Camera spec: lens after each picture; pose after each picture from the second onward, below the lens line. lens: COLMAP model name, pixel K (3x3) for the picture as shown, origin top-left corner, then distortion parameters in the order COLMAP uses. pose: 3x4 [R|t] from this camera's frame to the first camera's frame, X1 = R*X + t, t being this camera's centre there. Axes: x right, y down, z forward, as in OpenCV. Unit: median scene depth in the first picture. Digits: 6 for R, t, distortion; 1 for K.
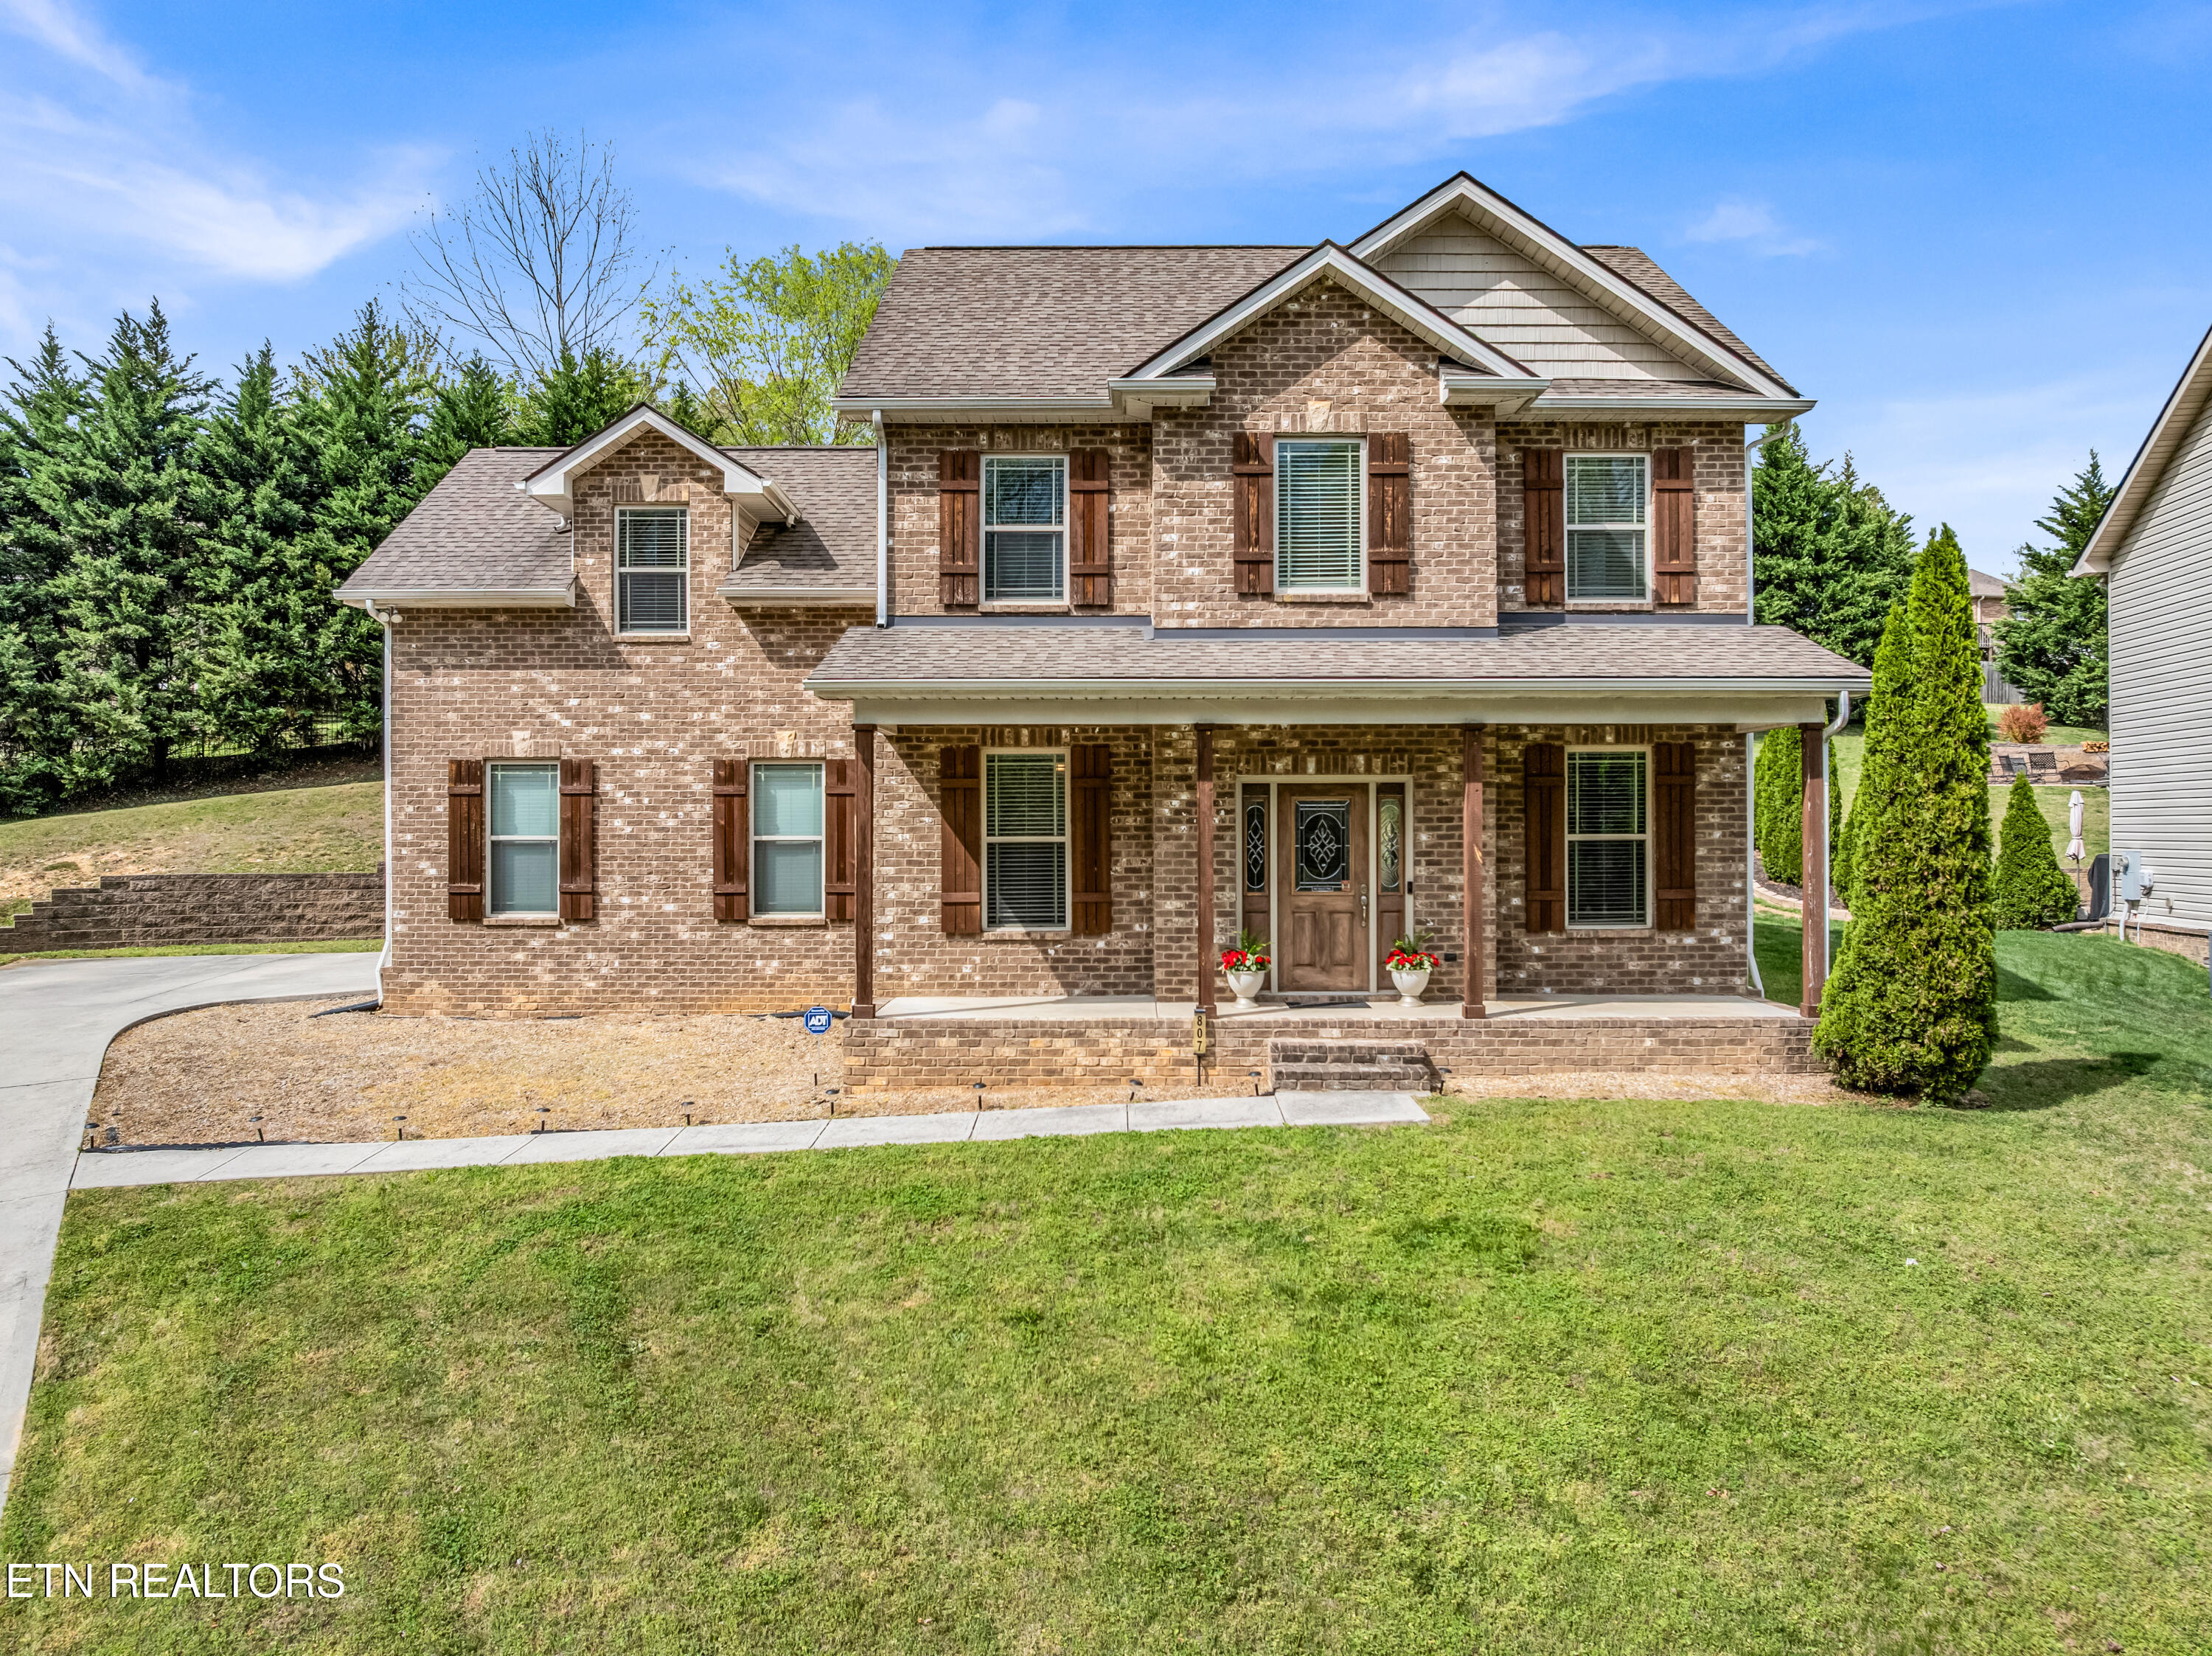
lens RADIAL K [[1582.3, 0, 1113.1], [0, 1582.3, 824.2], [0, 0, 1]] dist [-0.035067, -0.004045]
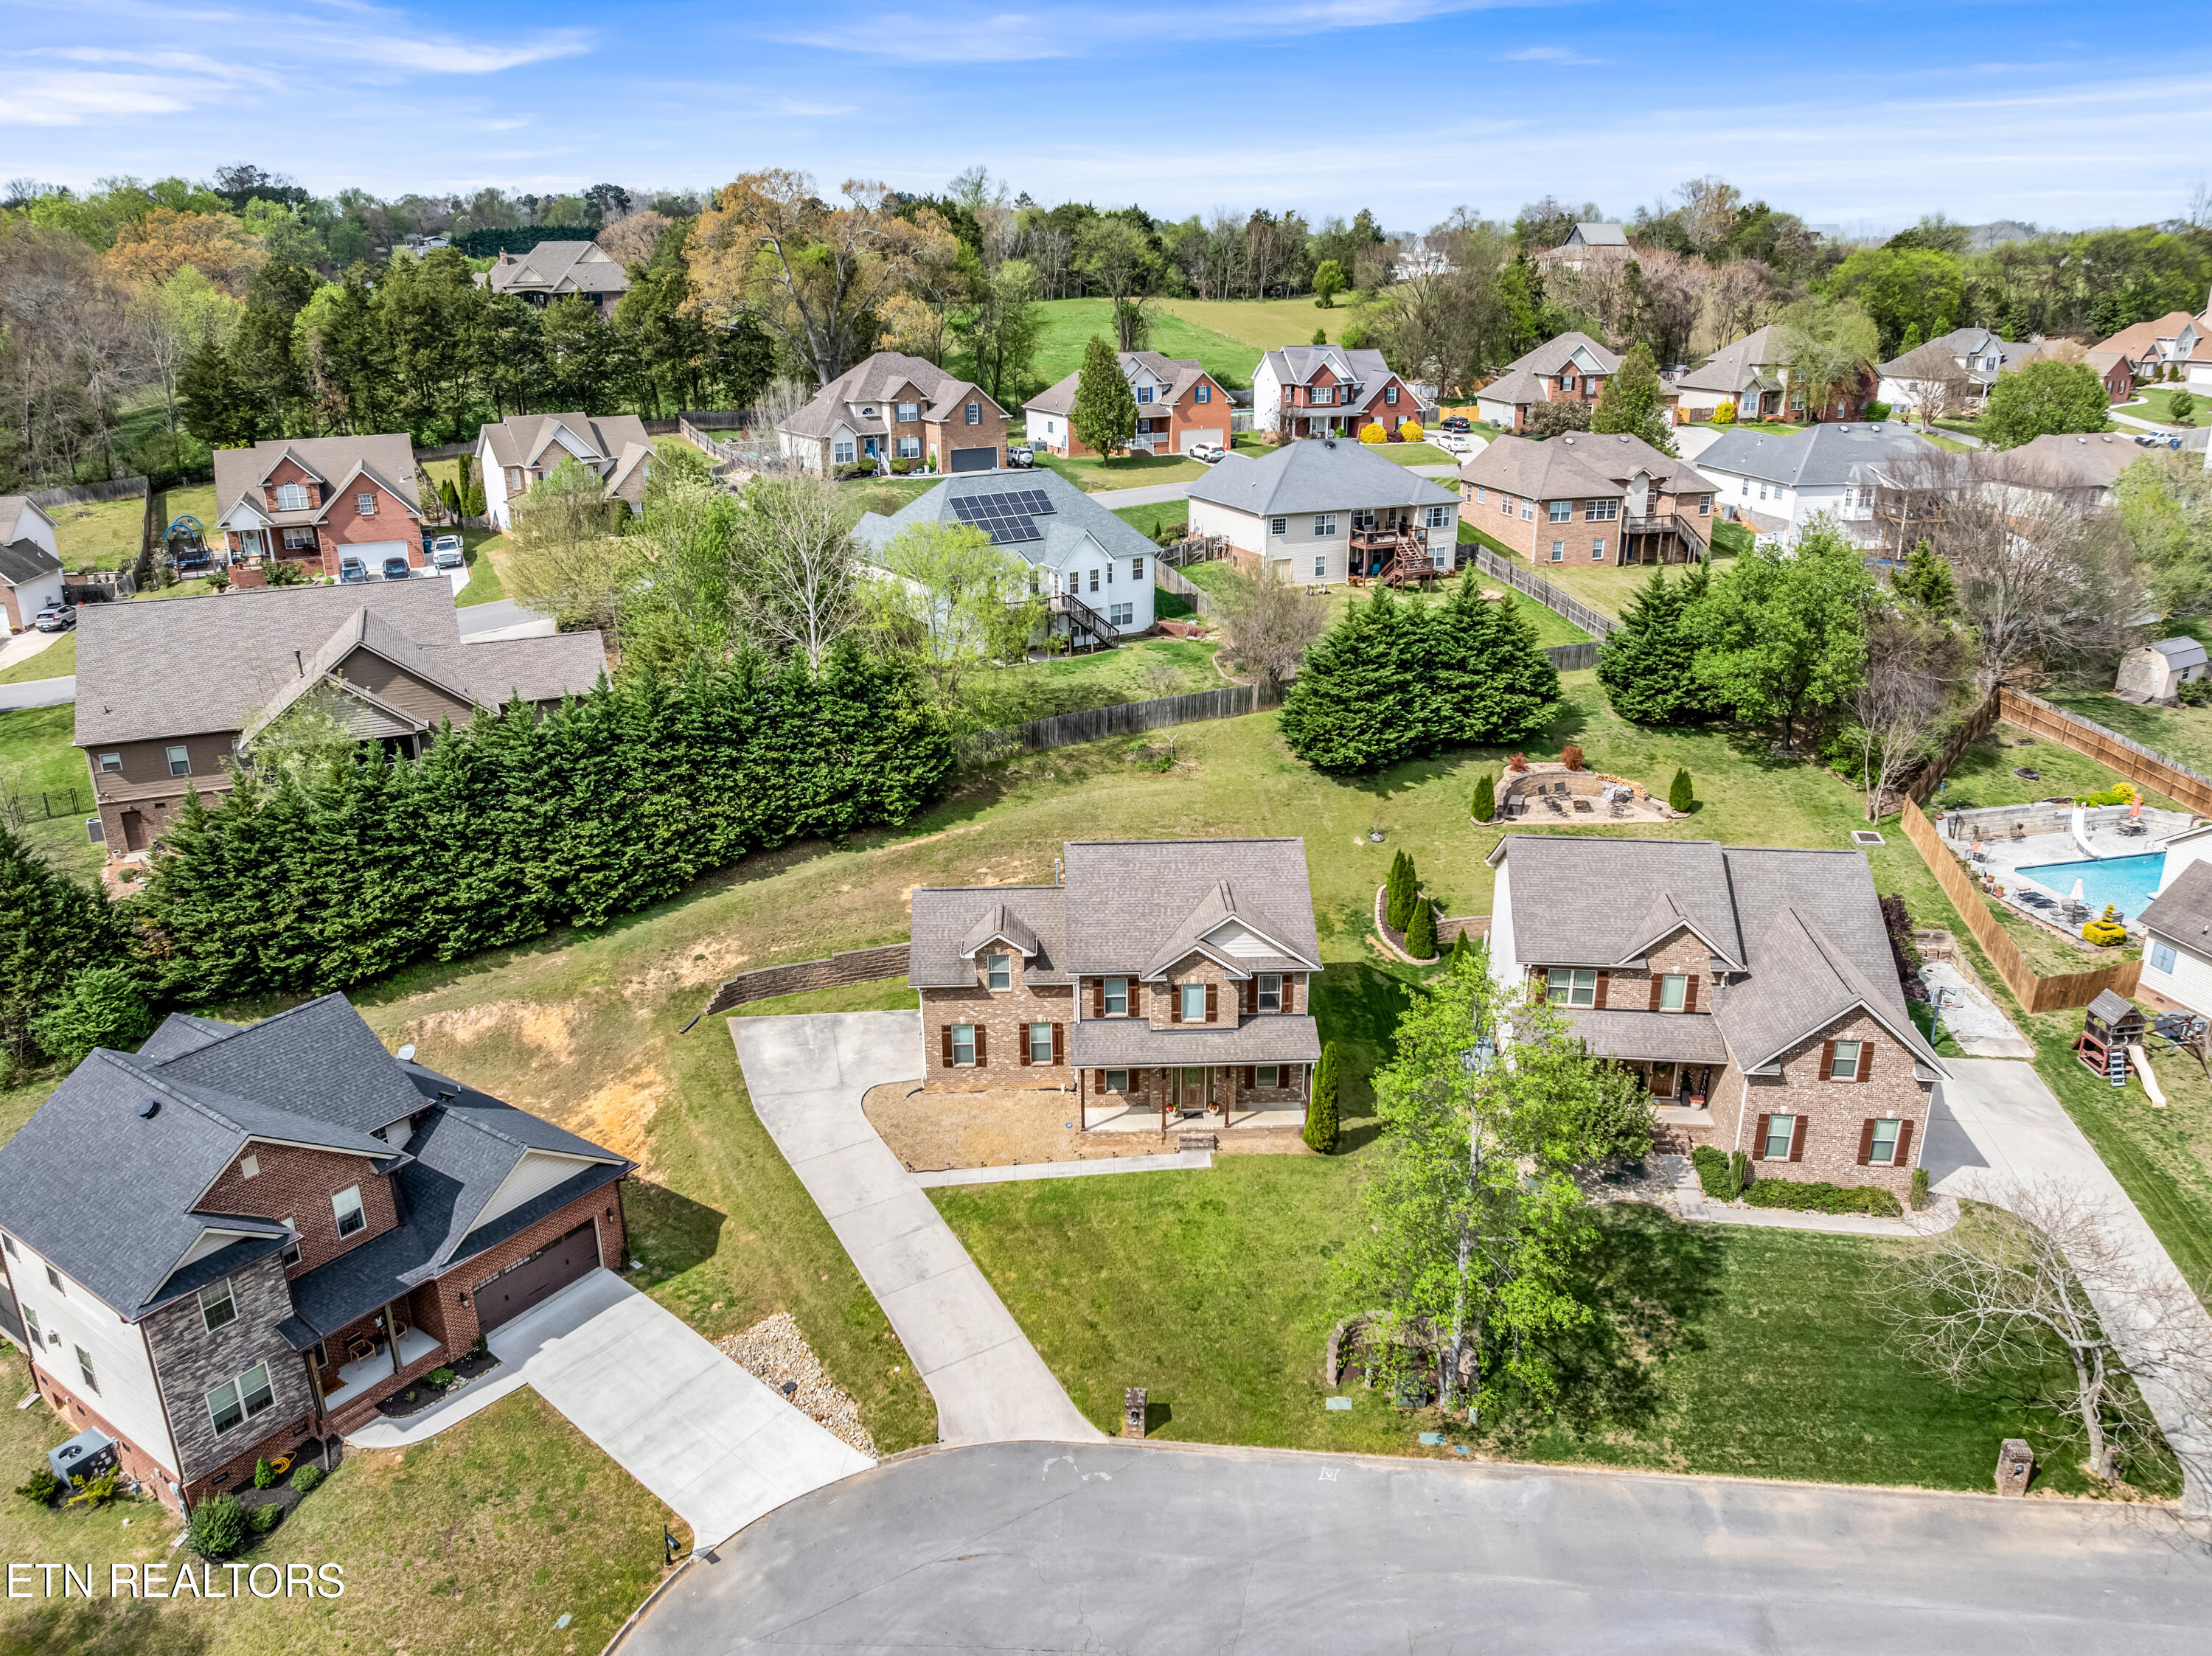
lens RADIAL K [[1582.3, 0, 1103.7], [0, 1582.3, 830.6], [0, 0, 1]] dist [-0.035067, -0.004045]
pose [[0.999104, -0.020544, 0.037010, -0.215844], [0.006390, 0.937511, 0.347896, -1.868646], [-0.041844, -0.347347, 0.936802, -2.389762]]
